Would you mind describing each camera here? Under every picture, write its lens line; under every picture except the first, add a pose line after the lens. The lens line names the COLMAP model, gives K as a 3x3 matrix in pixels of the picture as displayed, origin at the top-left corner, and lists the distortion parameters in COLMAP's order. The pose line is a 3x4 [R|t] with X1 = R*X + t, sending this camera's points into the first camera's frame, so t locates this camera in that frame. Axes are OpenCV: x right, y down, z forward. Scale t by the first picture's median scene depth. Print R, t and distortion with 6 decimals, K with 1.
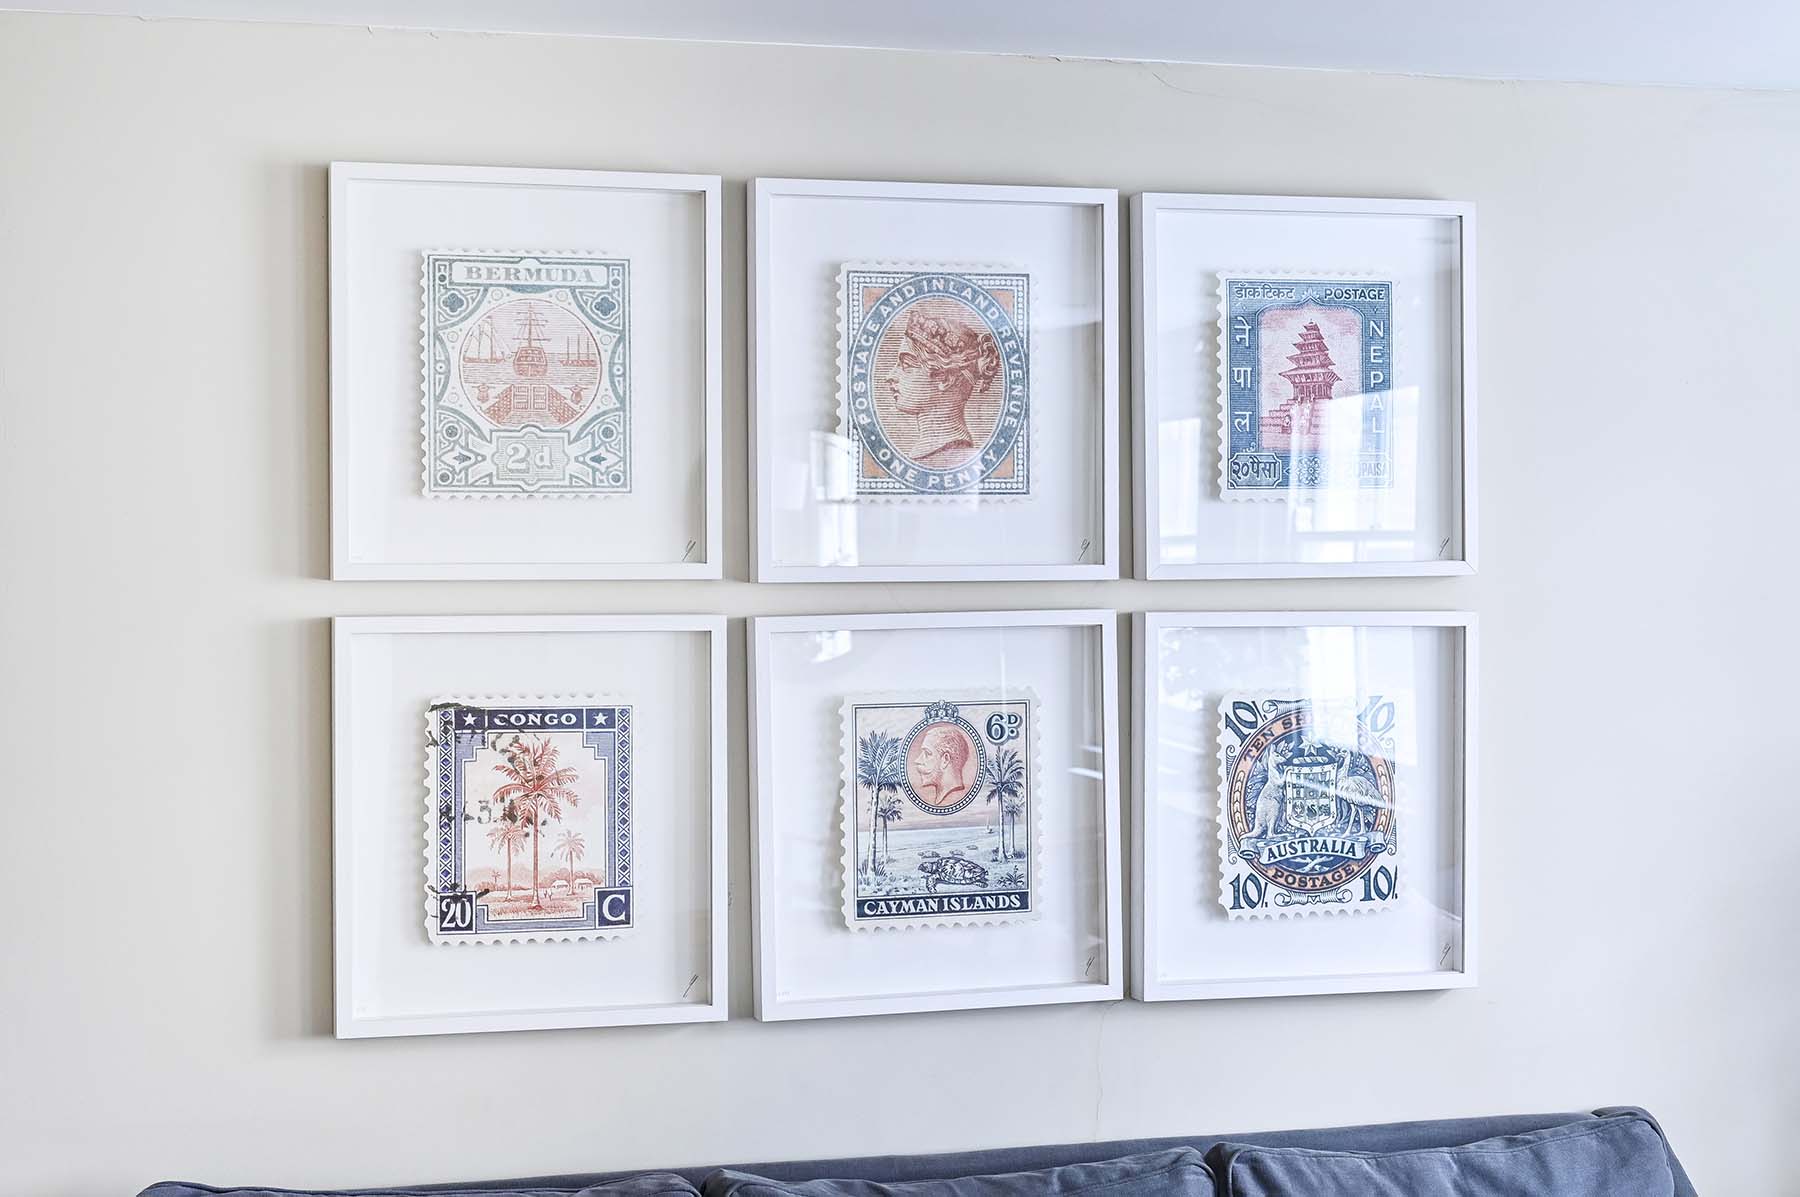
lens RADIAL K [[2634.4, 0, 912.0], [0, 2634.4, 611.6], [0, 0, 1]] dist [-0.002946, 0.000000]
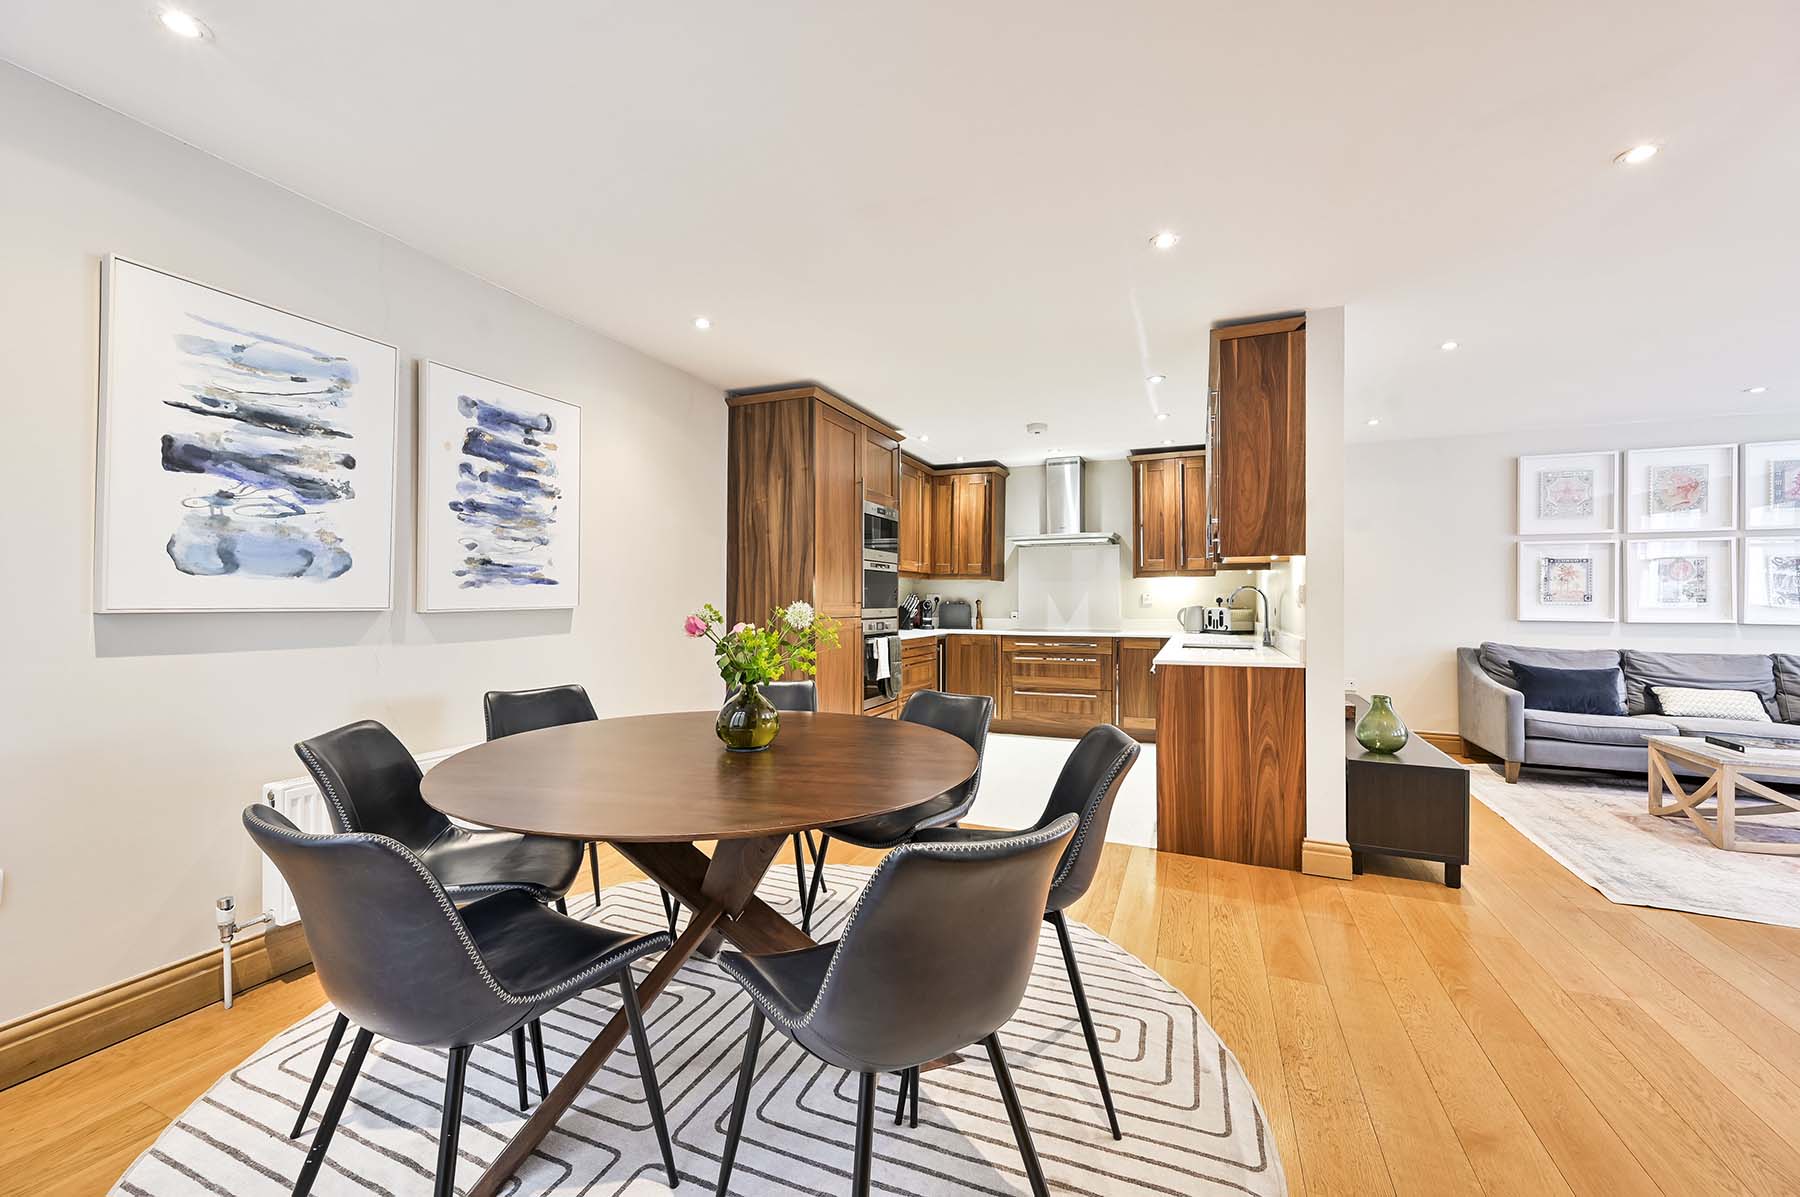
lens RADIAL K [[707.1, 0, 885.1], [0, 707.1, 599.0], [0, 0, 1]] dist [-0.000705, 0.000009]
pose [[0.777653, 0.008853, -0.628632, -0.301396], [-0.006932, 0.999961, 0.005507, 0.113075], [0.628656, 0.000075, 0.777684, -0.879073]]
